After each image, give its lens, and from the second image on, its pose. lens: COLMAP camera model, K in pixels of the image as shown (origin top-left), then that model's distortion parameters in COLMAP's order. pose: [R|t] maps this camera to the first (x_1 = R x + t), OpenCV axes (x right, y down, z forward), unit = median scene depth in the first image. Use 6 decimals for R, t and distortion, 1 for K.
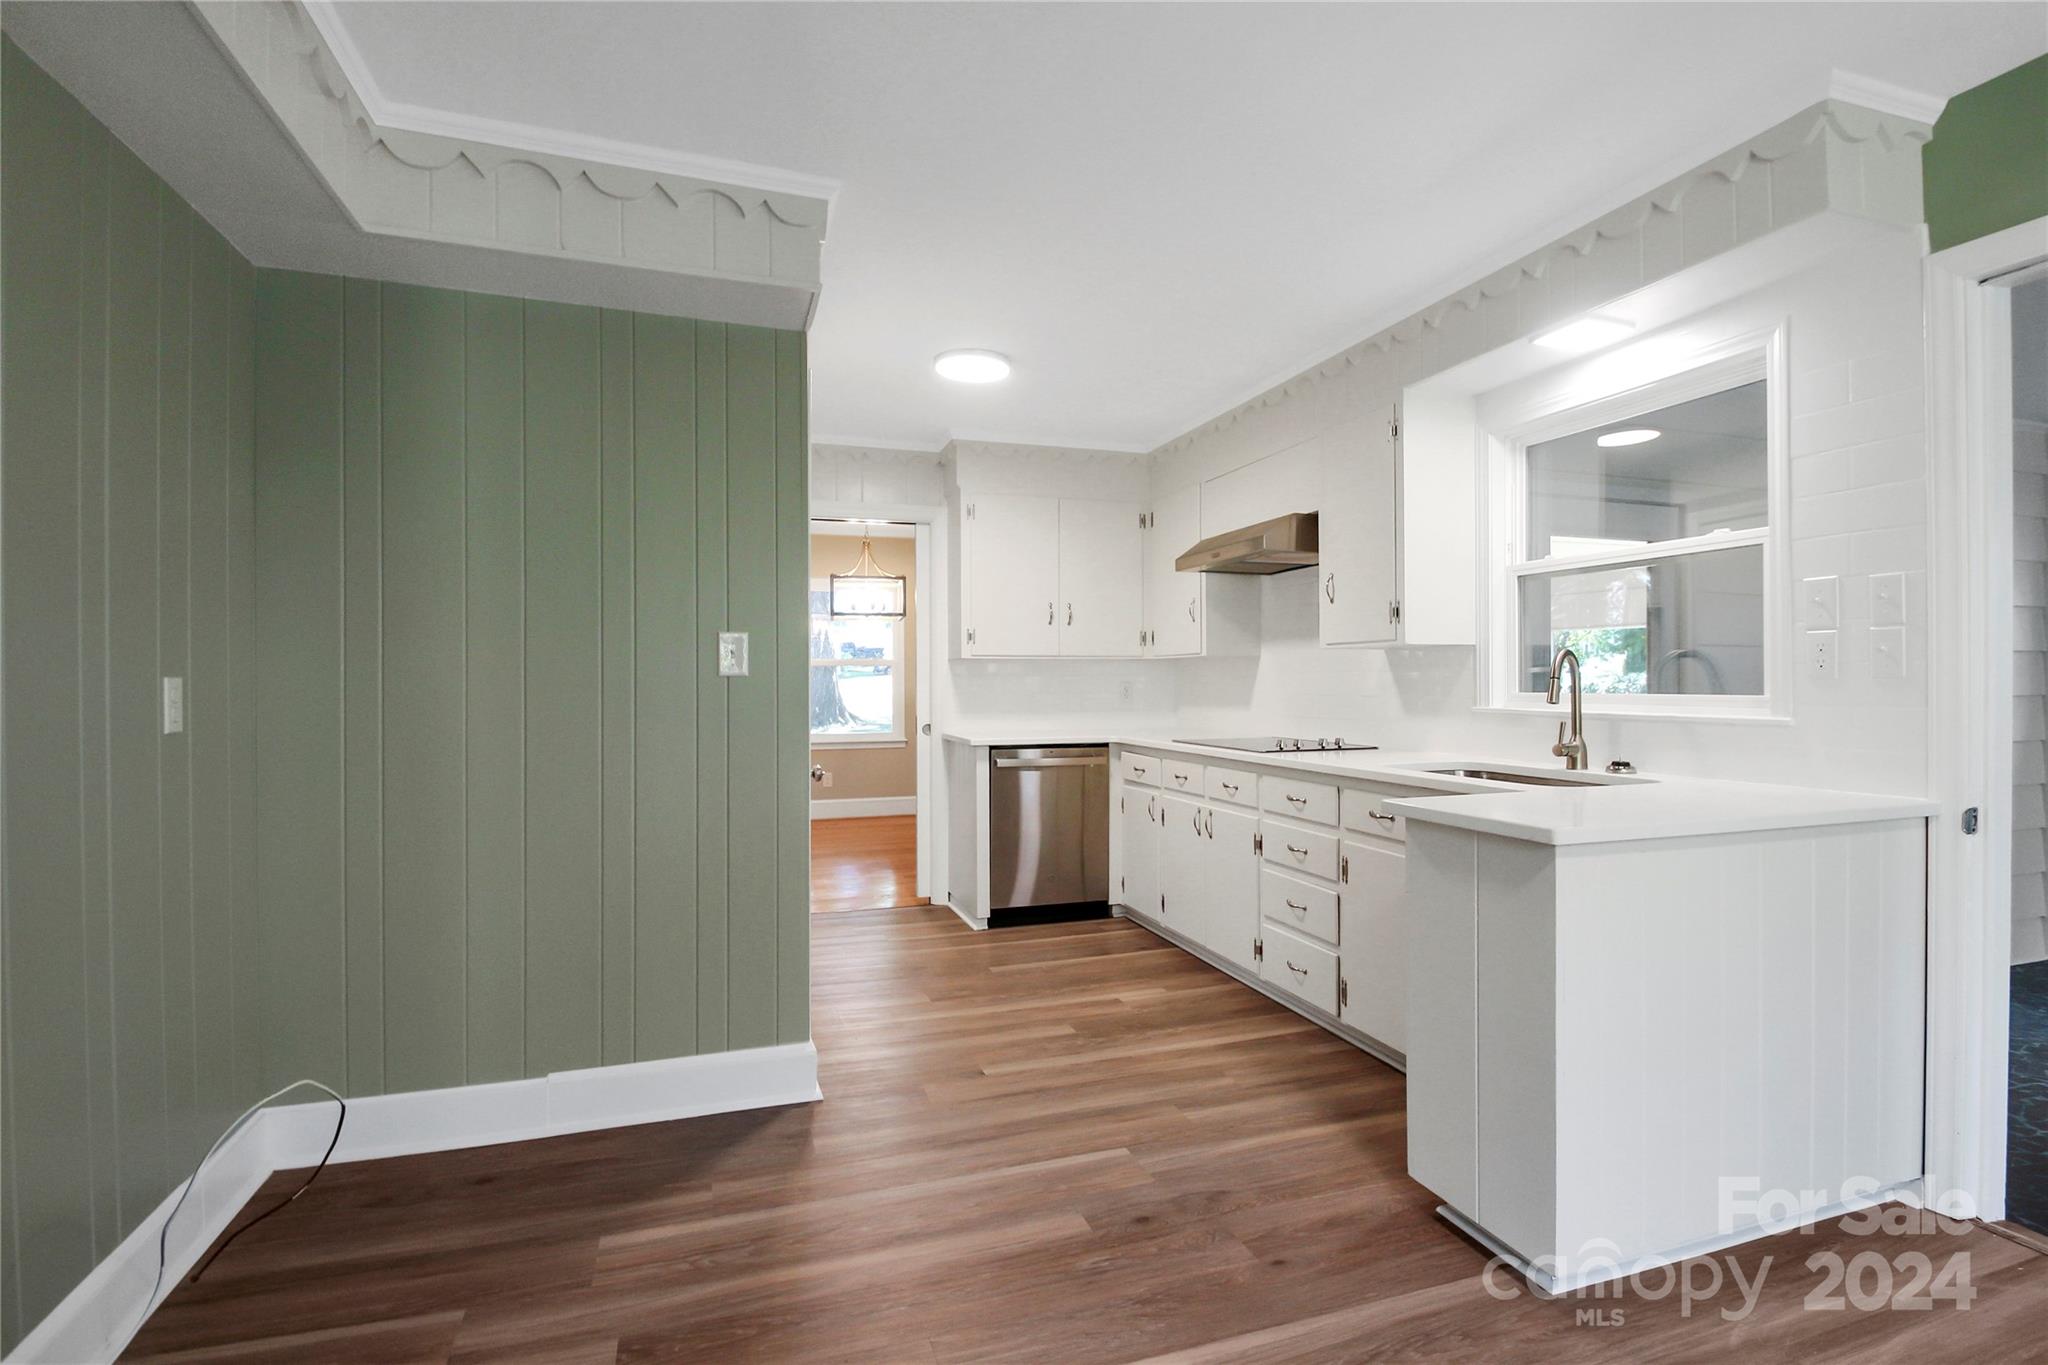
lens RADIAL K [[967.7, 0, 1062.2], [0, 967.7, 687.3], [0, 0, 1]] dist [-0.001168, -0.000679]
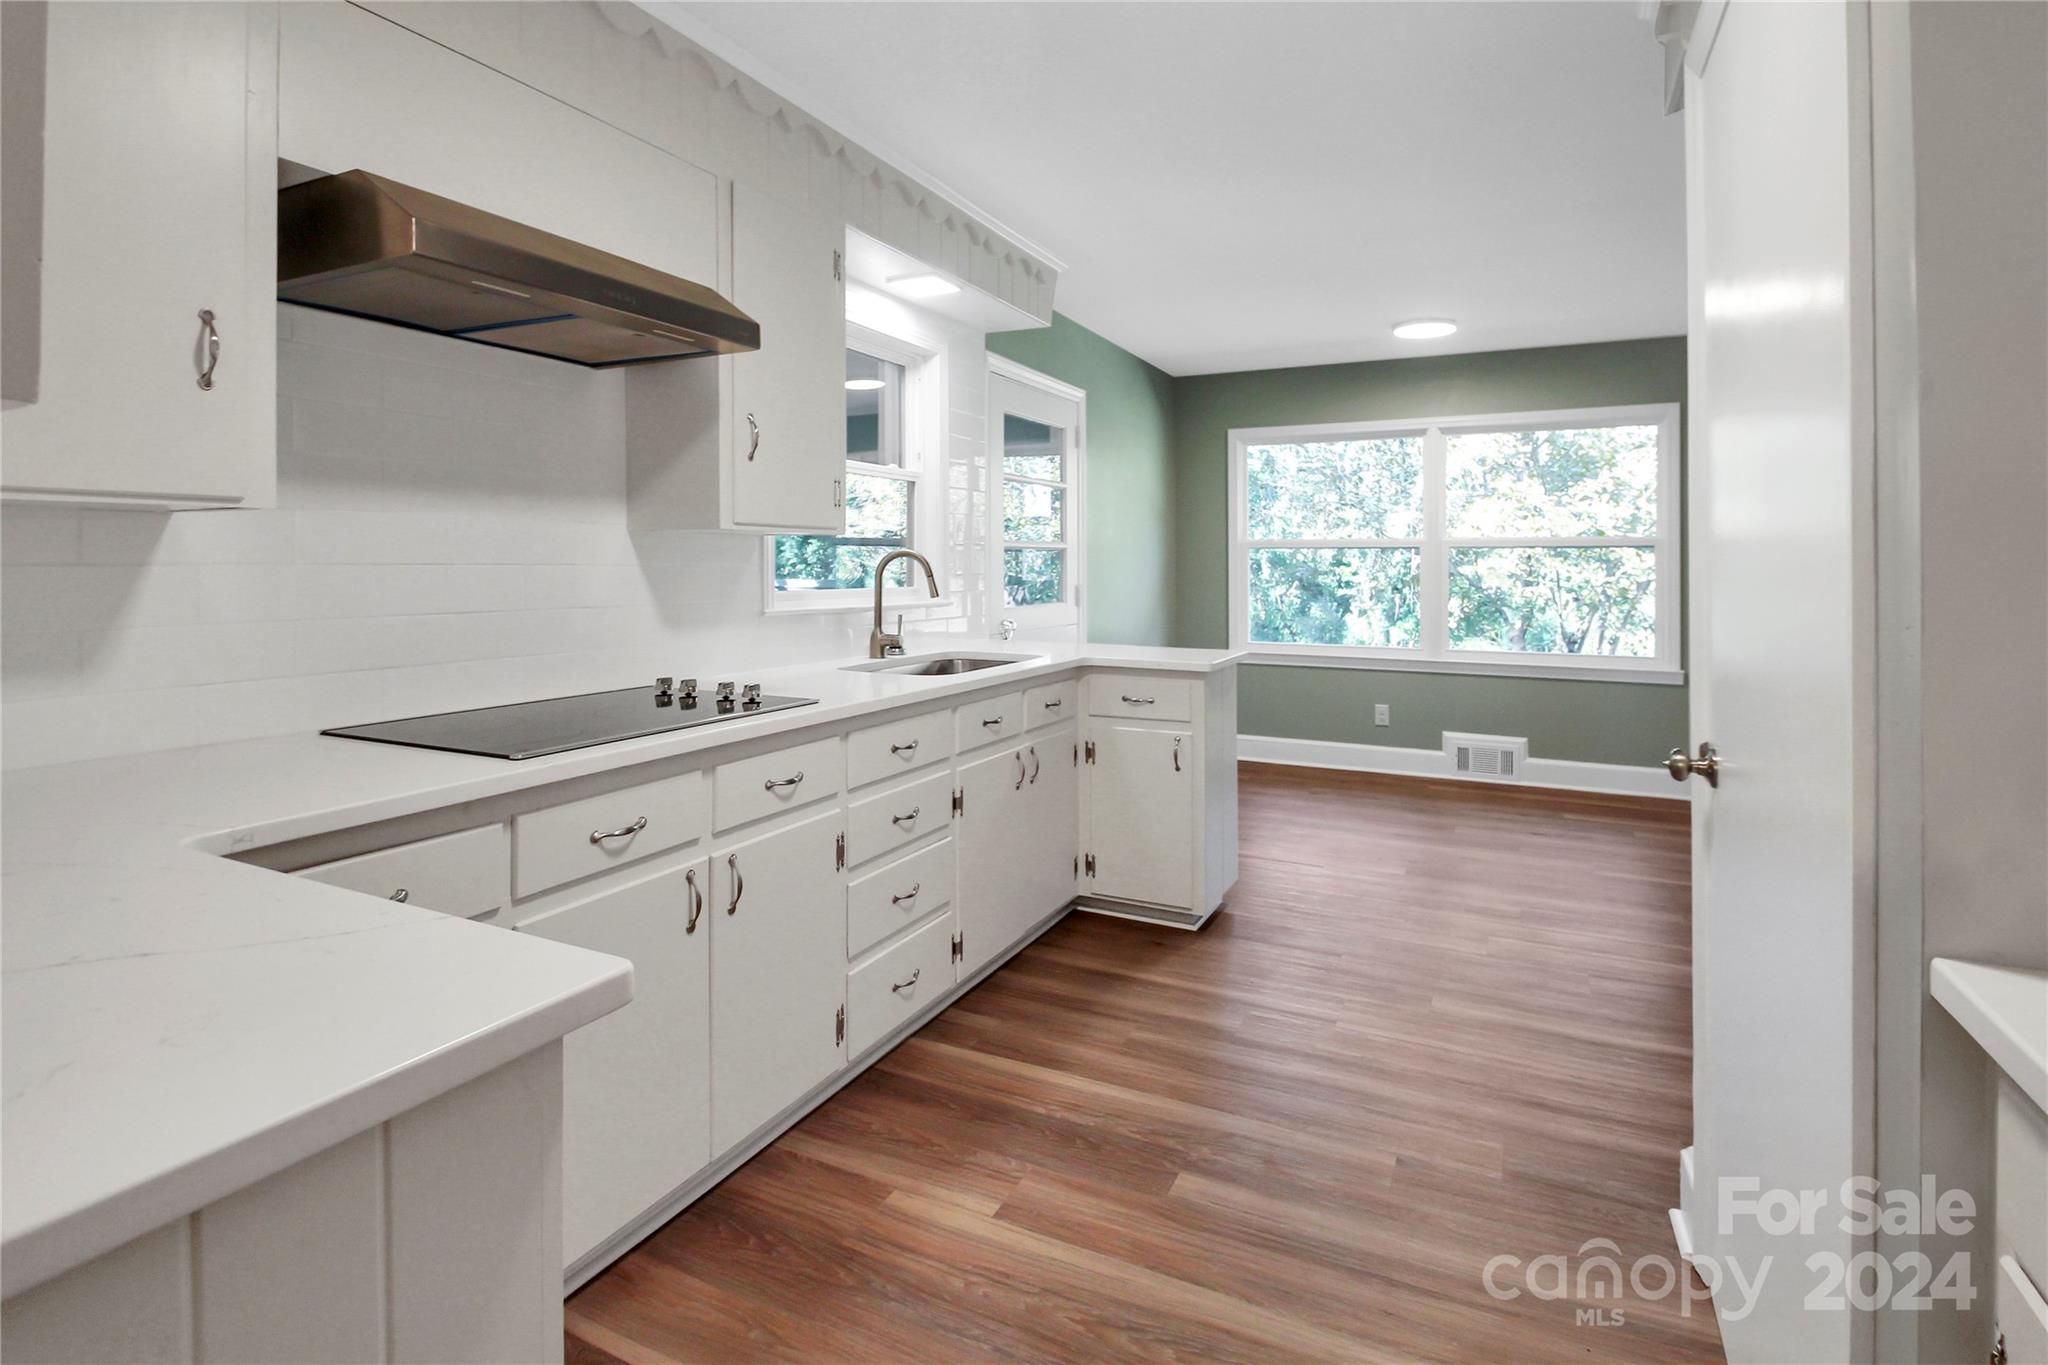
lens RADIAL K [[1016.7, 0, 1017.7], [0, 1016.7, 567.4], [0, 0, 1]] dist [-0.000874, -0.000137]
pose [[-0.690751, -0.001755, 0.723091, -0.363109], [0.000950, 0.999994, 0.003335, -0.019254], [-0.723092, 0.002991, -0.690745, 1.476996]]
